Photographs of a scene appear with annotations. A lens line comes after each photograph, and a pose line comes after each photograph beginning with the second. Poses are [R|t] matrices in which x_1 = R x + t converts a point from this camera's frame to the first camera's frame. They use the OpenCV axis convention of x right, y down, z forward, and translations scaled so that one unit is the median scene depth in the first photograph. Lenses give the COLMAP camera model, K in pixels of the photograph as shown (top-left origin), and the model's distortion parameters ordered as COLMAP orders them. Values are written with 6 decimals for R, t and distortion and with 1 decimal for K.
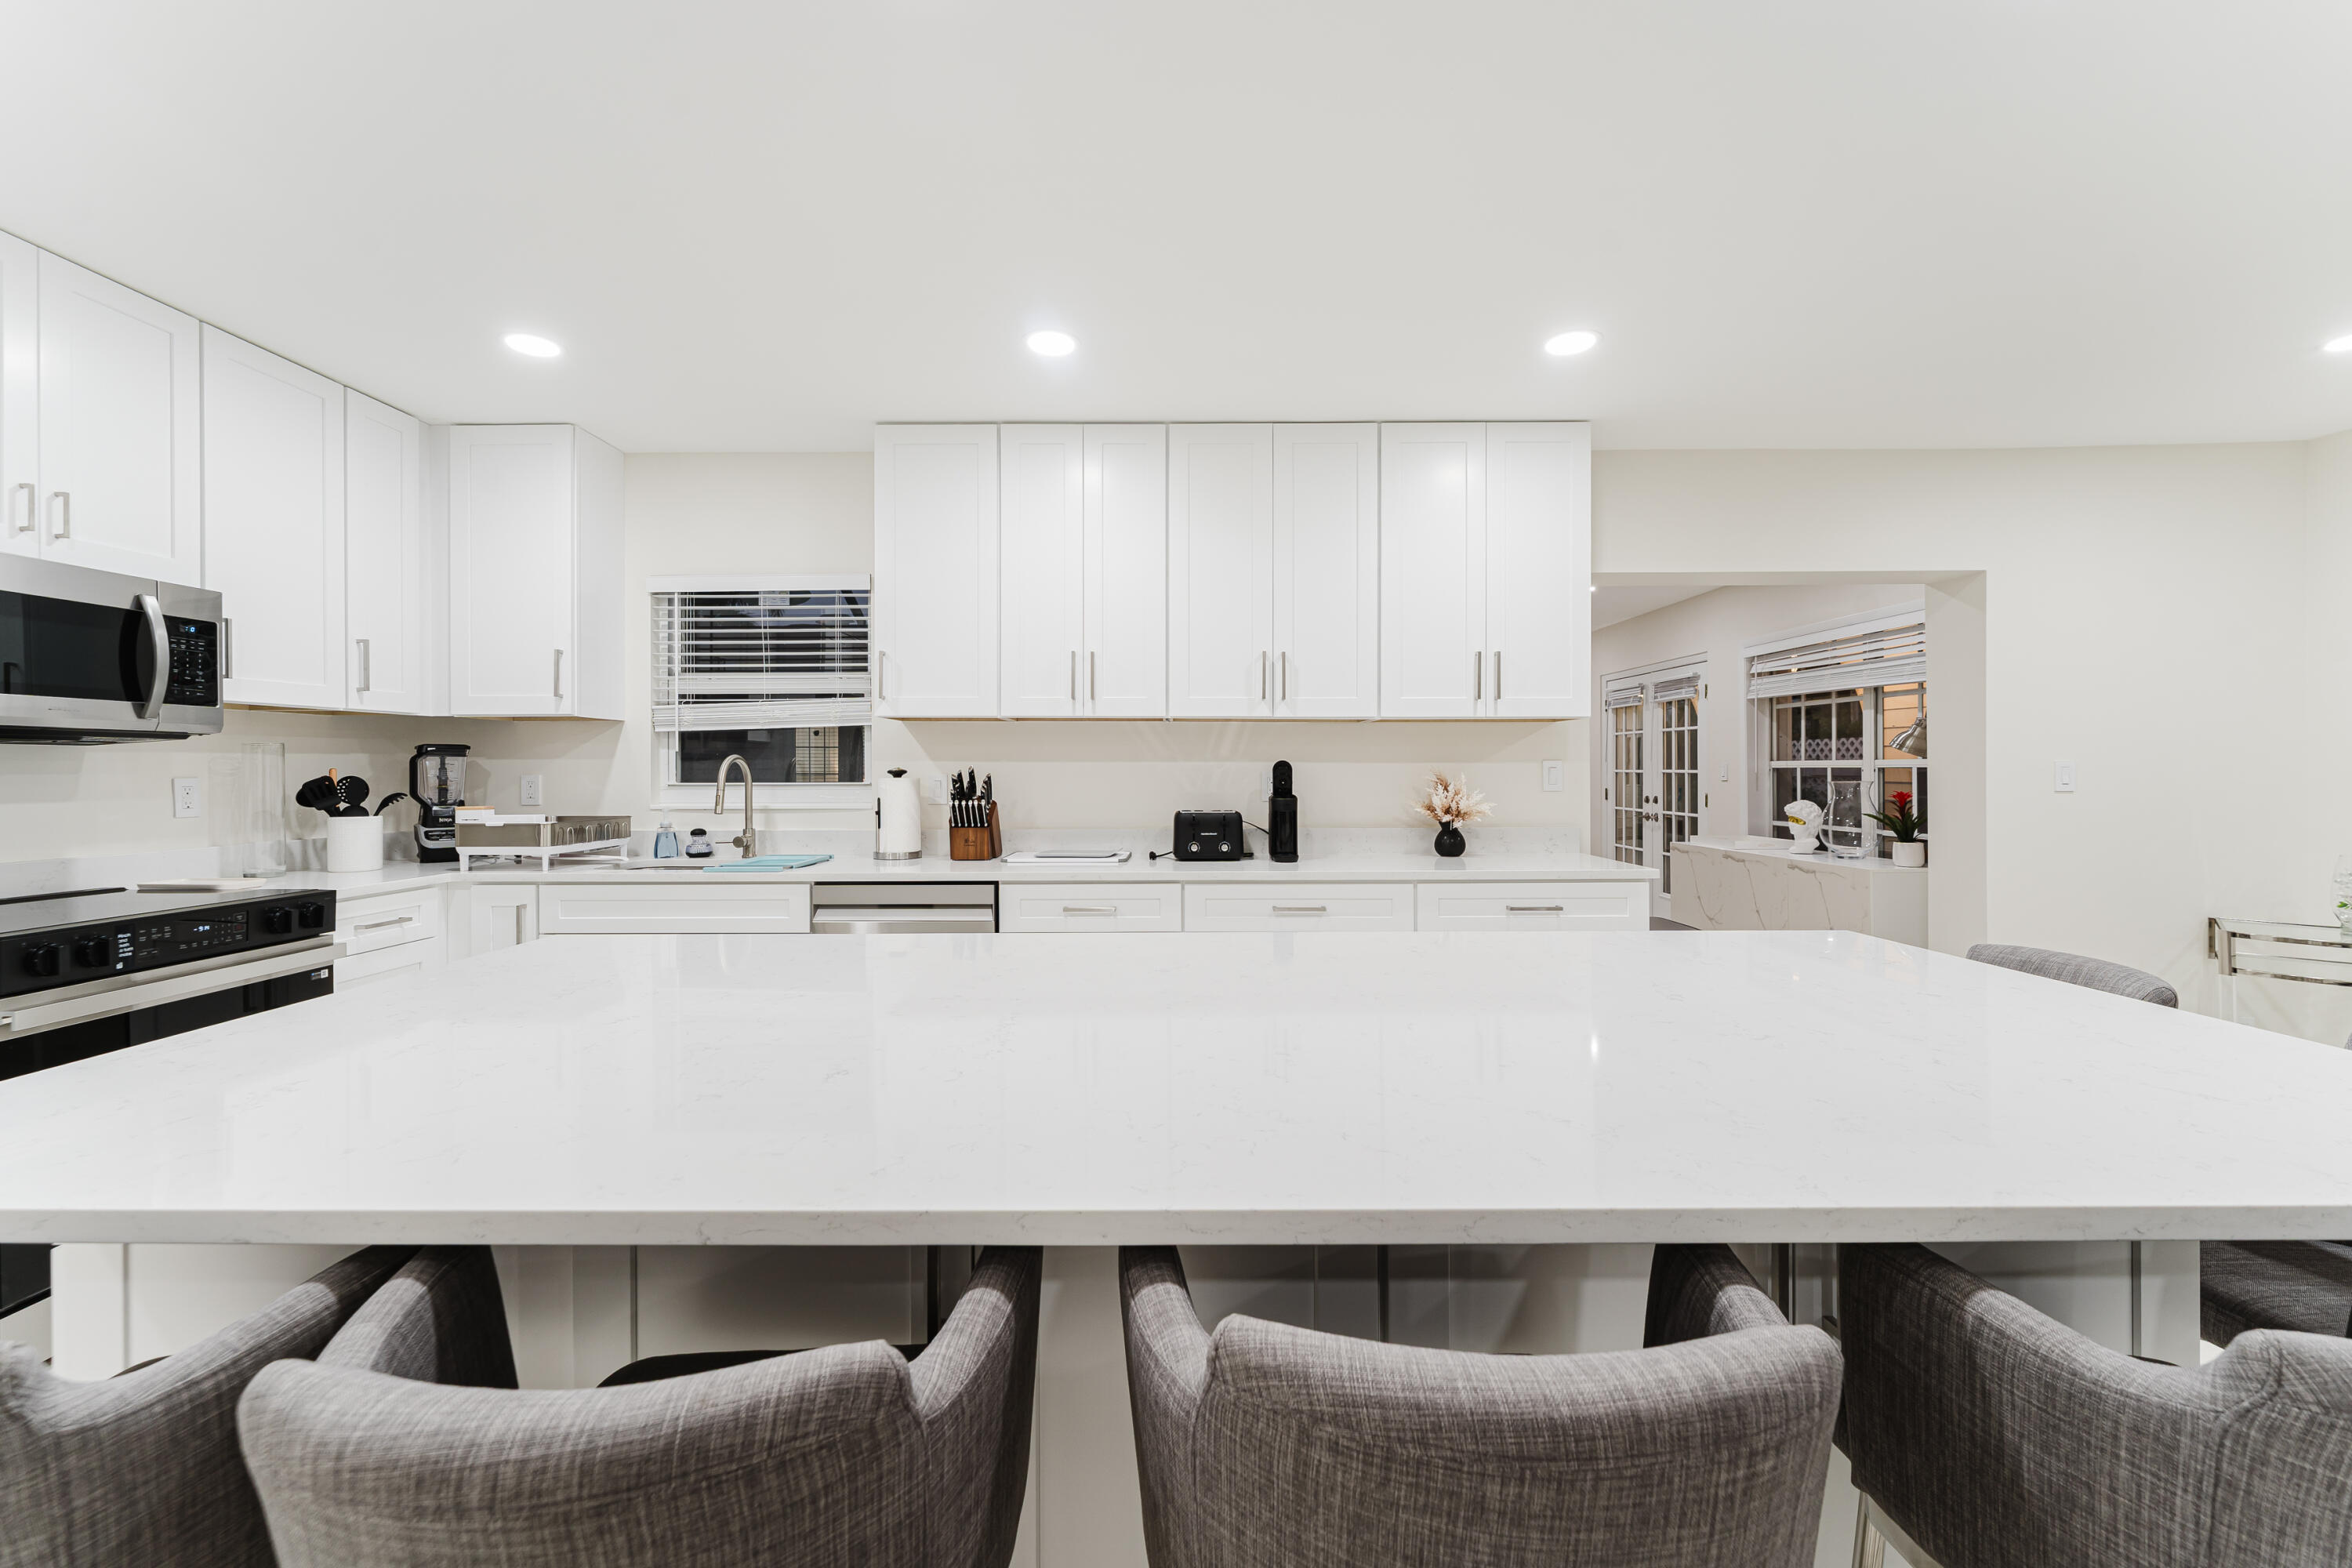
lens RADIAL K [[947.4, 0, 1159.5], [0, 947.4, 759.3], [0, 0, 1]] dist [0.000175, 0.000004]
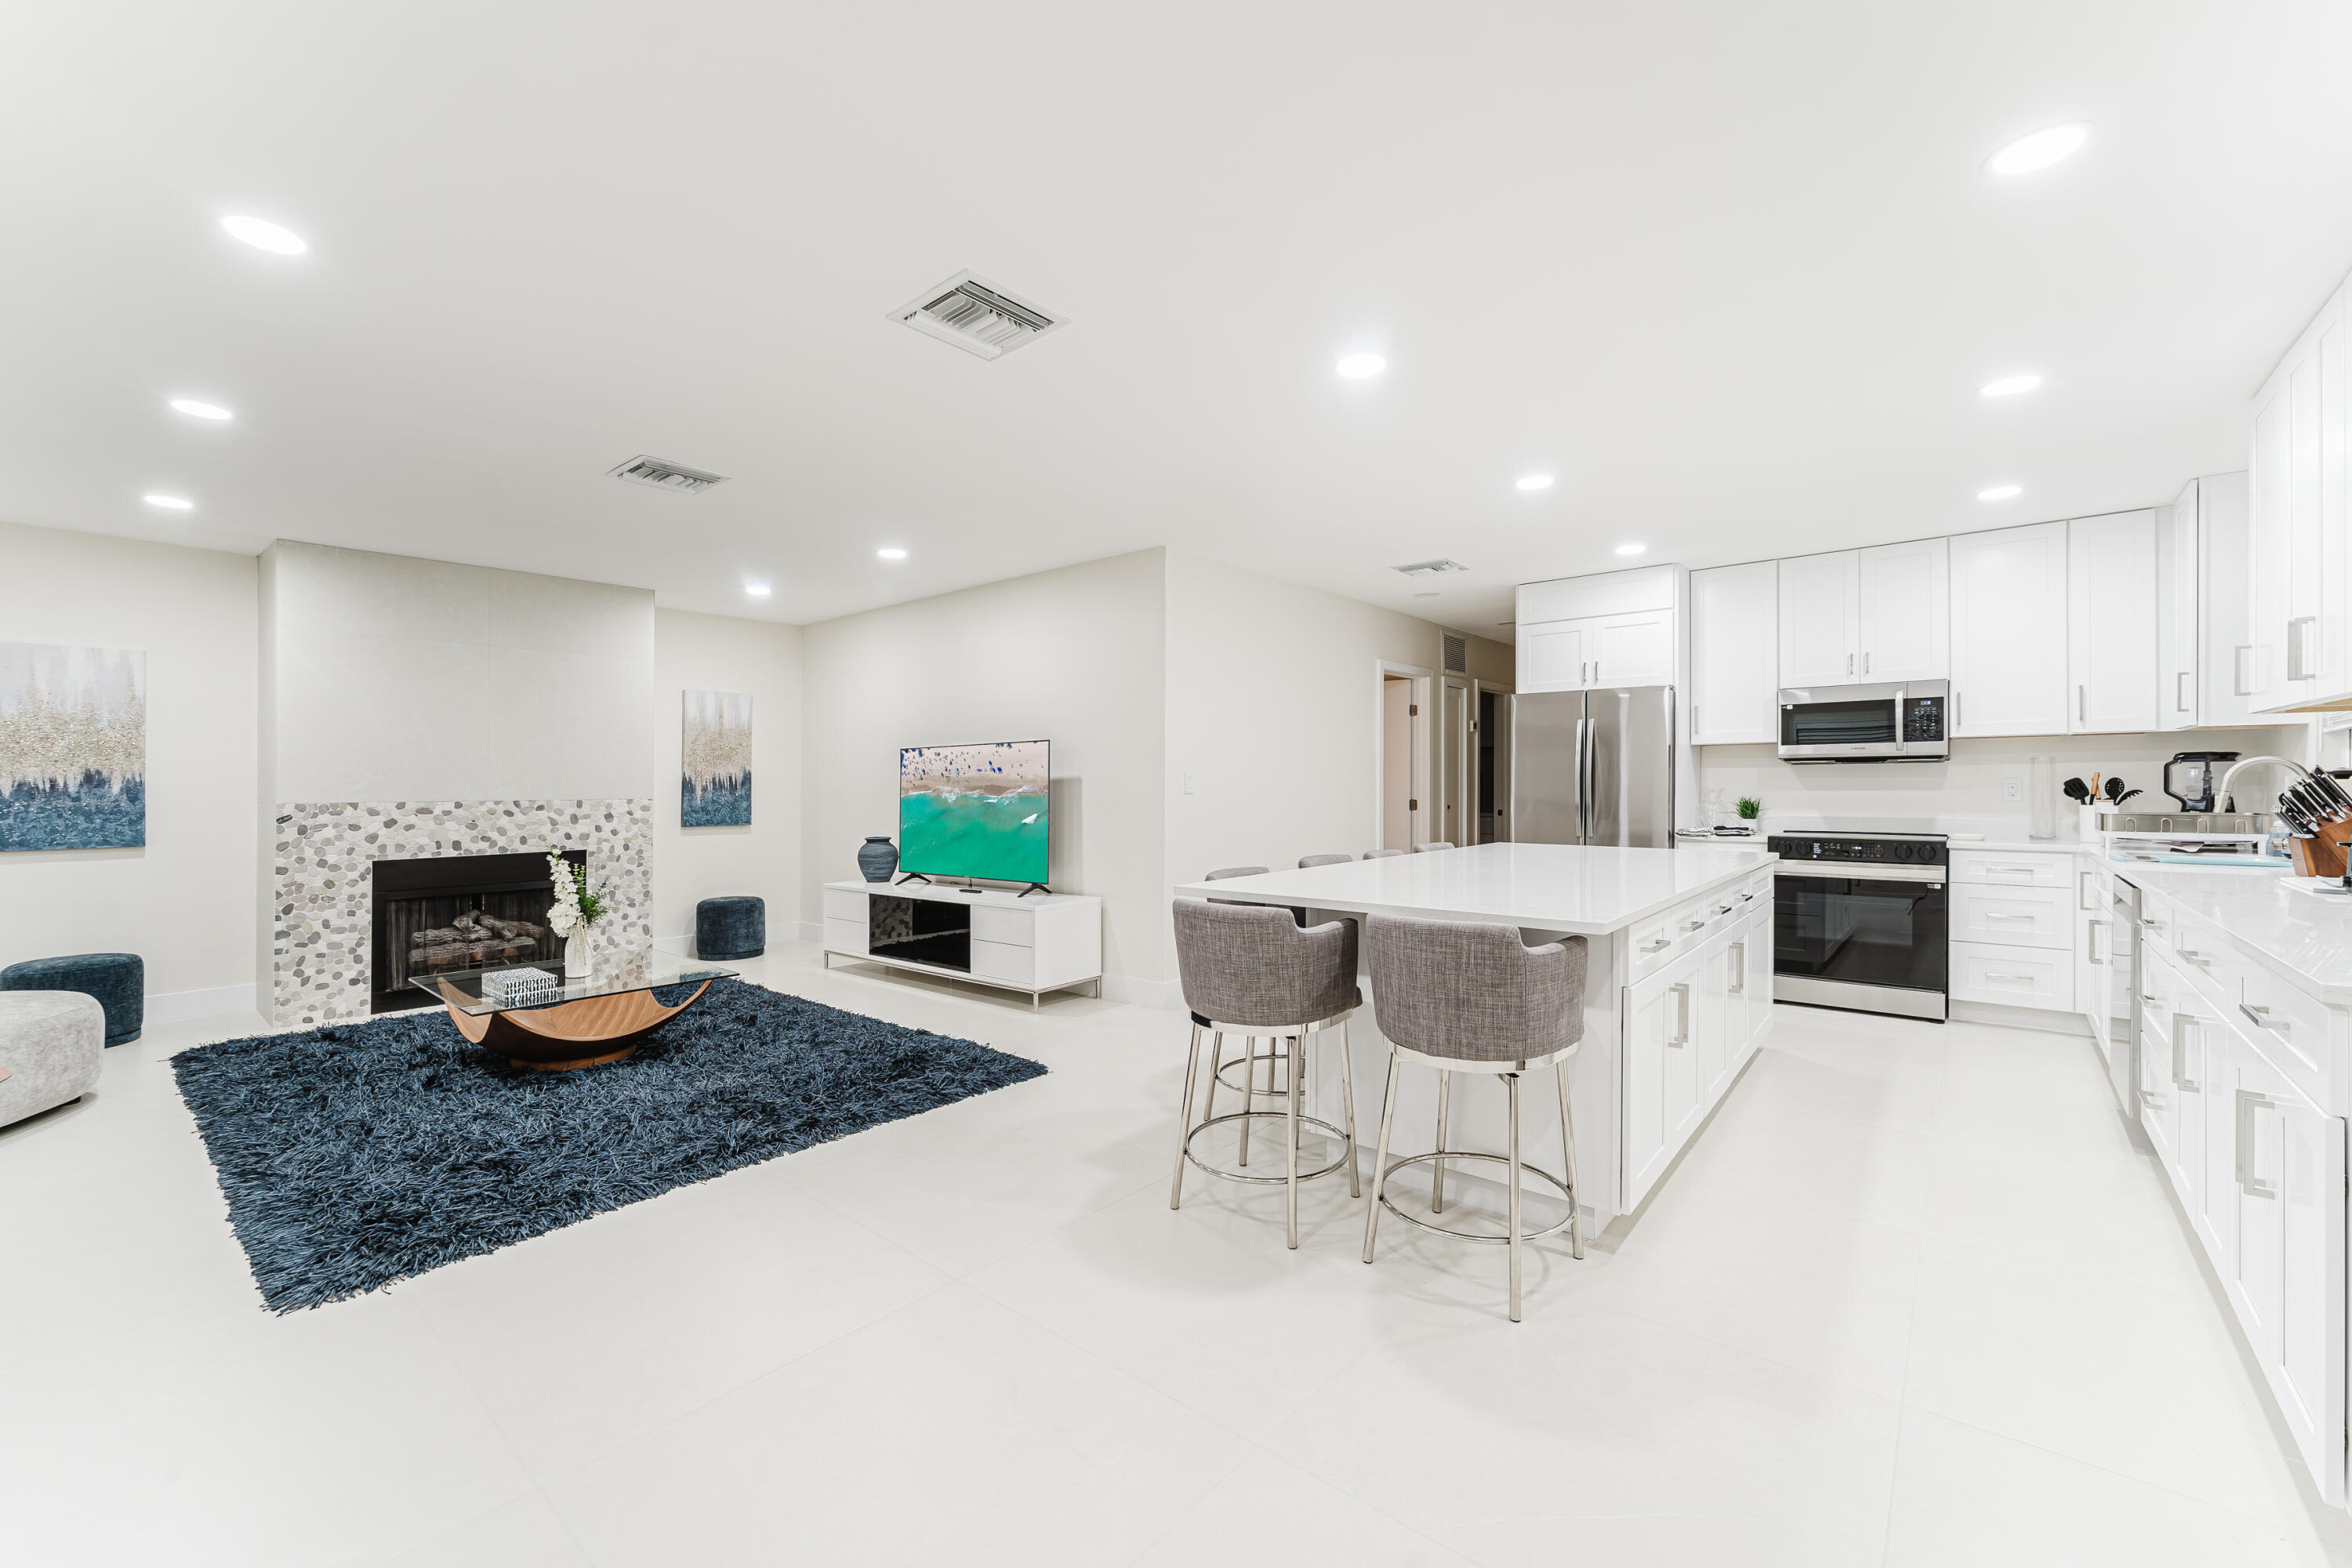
lens RADIAL K [[947.4, 0, 1162.3], [0, 947.4, 762.0], [0, 0, 1]] dist [0.000175, 0.000004]
pose [[-0.643092, -0.010896, -0.765712, 1.016983], [0.016120, 0.999485, -0.027761, 0.010152], [0.765619, -0.030196, -0.642585, 0.719777]]
